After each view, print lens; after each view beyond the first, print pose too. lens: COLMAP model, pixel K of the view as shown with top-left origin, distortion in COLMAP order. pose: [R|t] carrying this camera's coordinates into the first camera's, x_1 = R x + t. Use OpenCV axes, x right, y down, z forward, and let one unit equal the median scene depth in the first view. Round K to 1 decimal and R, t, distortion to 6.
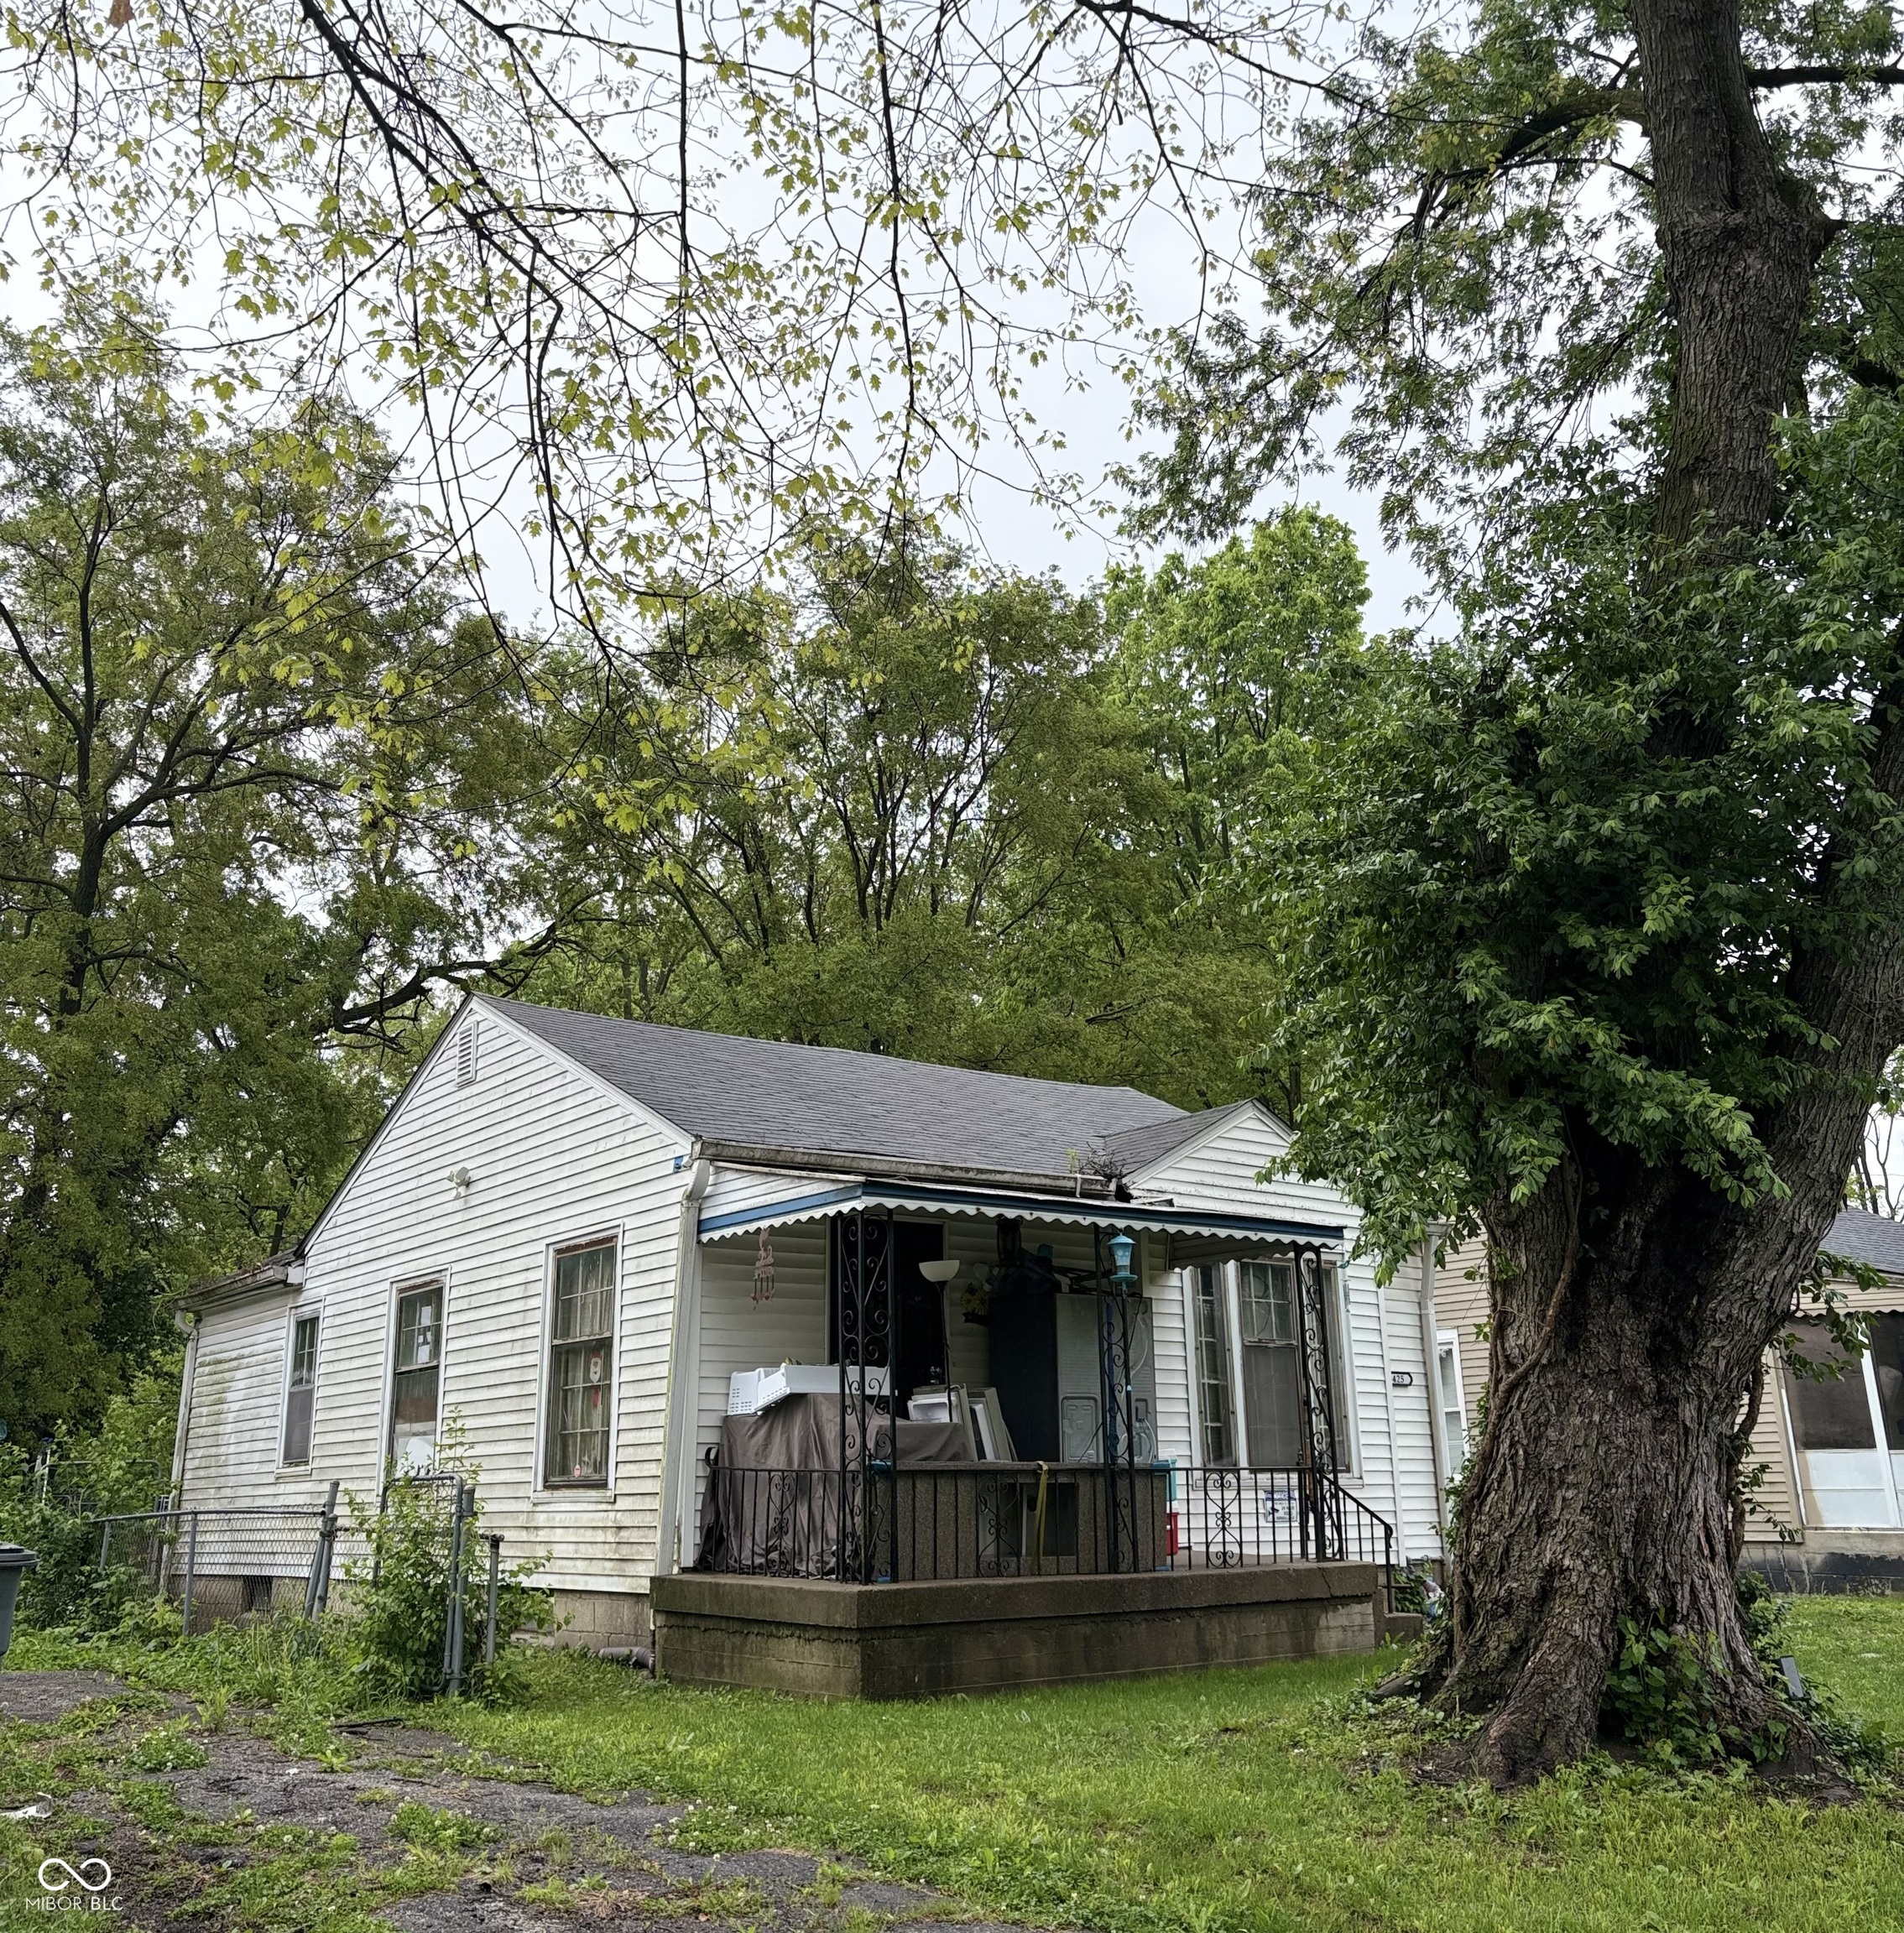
lens RADIAL K [[1824.2, 0, 952.0], [0, 1824.2, 966.5], [0, 0, 1]] dist [0.001984, 0.001029]
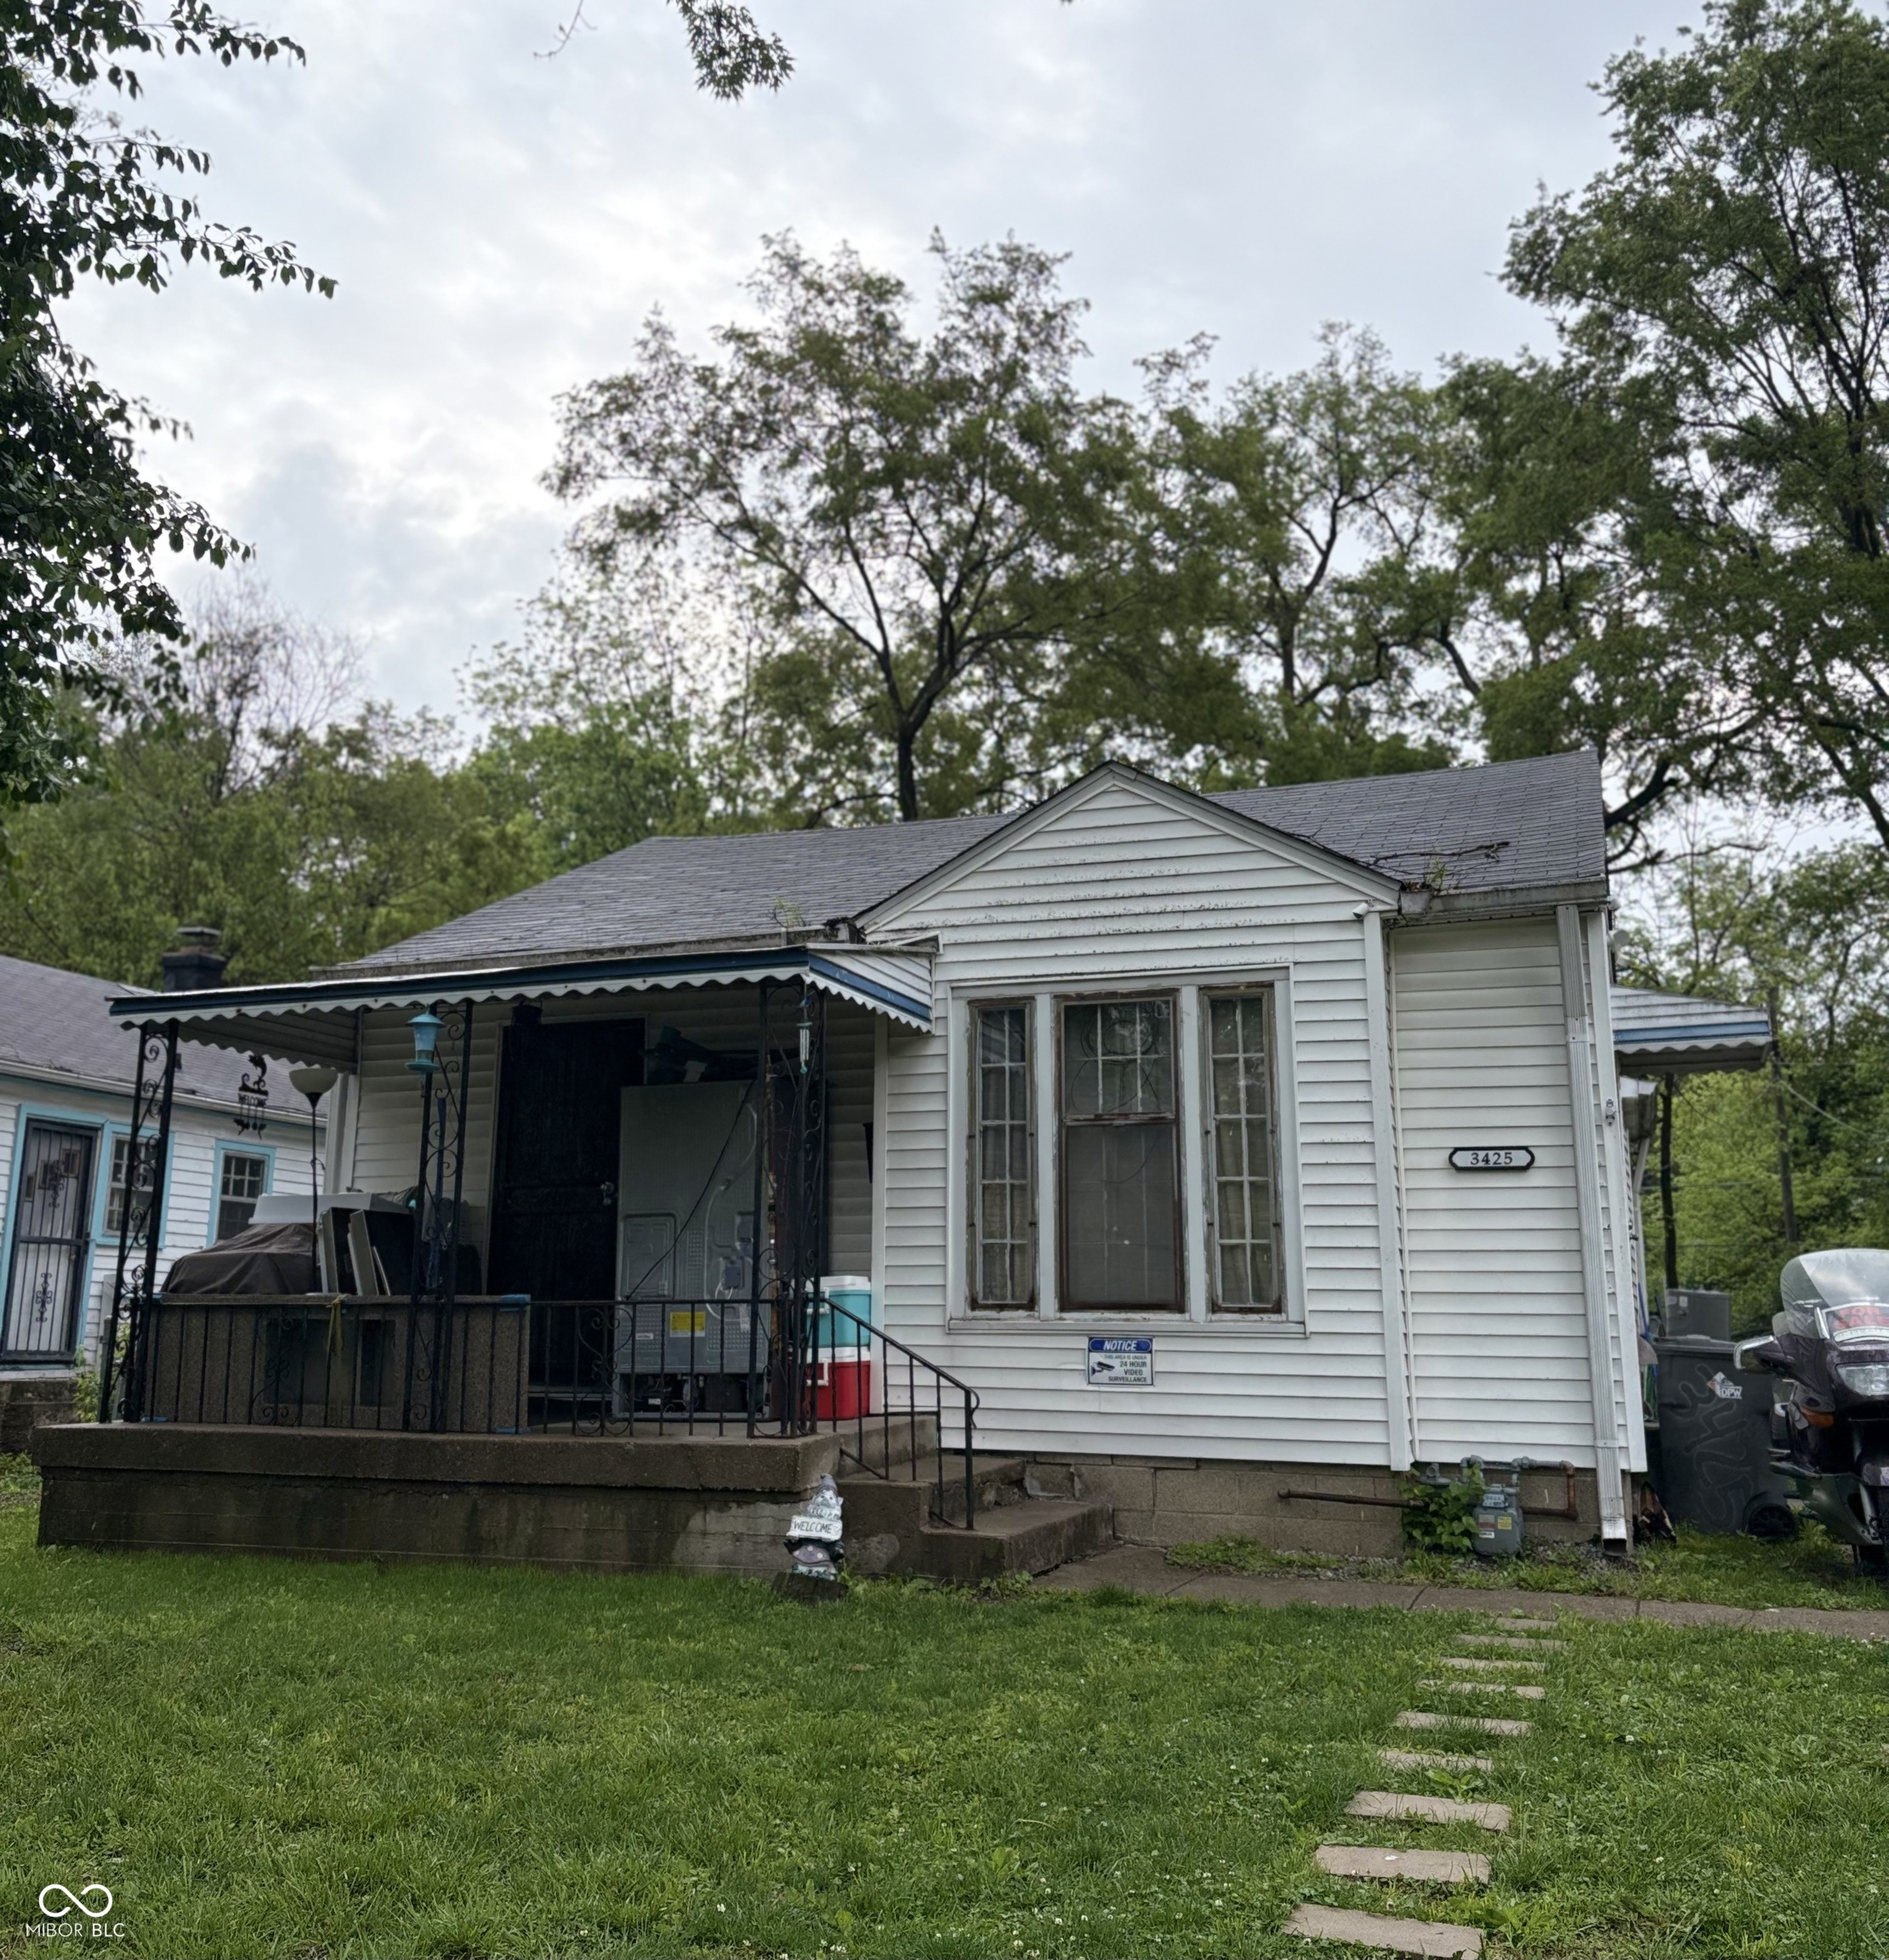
lens RADIAL K [[1809.1, 0, 944.5], [0, 1809.1, 980.0], [0, 0, 1]] dist [0.166751, -0.224471]
pose [[0.532153, -0.144440, -0.834236, 0.788833], [0.216564, 0.975782, -0.030803, 0.184583], [0.818482, -0.164274, 0.550546, 0.667473]]
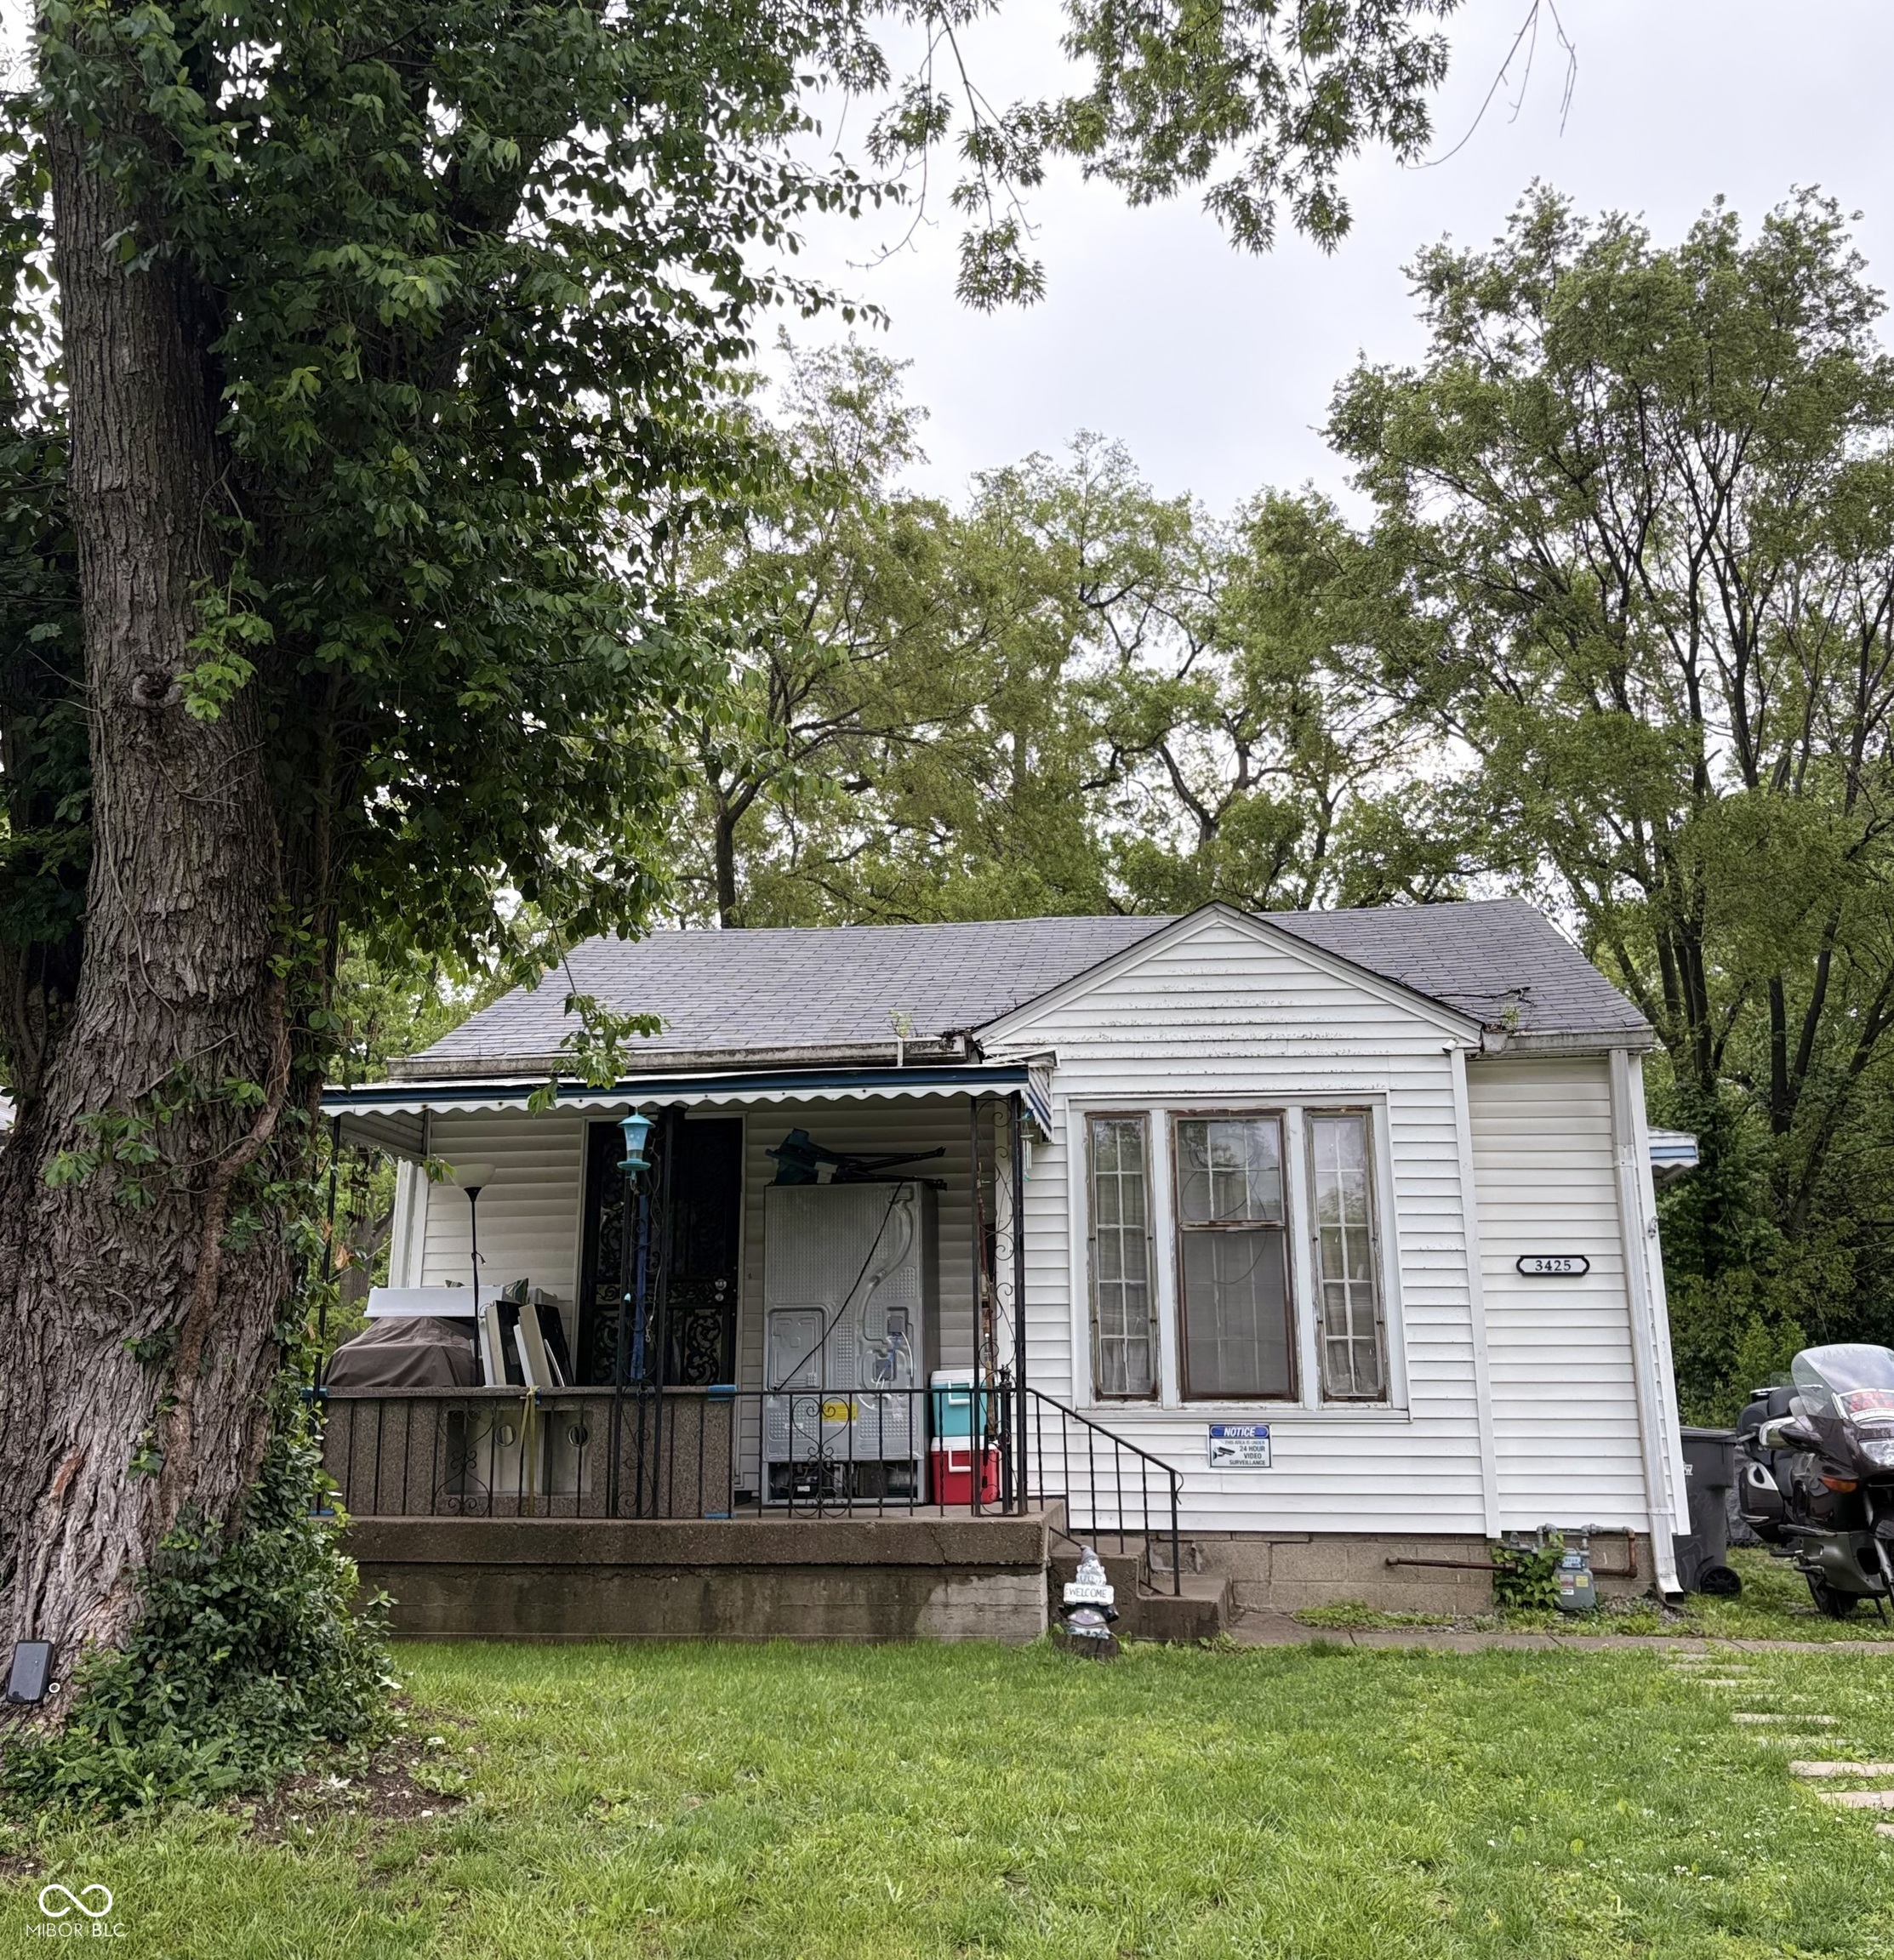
lens RADIAL K [[1955.8, 0, 947.0], [0, 1955.8, 980.0], [0, 0, 1]] dist [0.095929, -0.013211]
pose [[0.711199, -0.150320, -0.686731, 0.732658], [0.185125, 0.982438, -0.023327, 0.119688], [0.678178, -0.110541, 0.726537, 0.402526]]
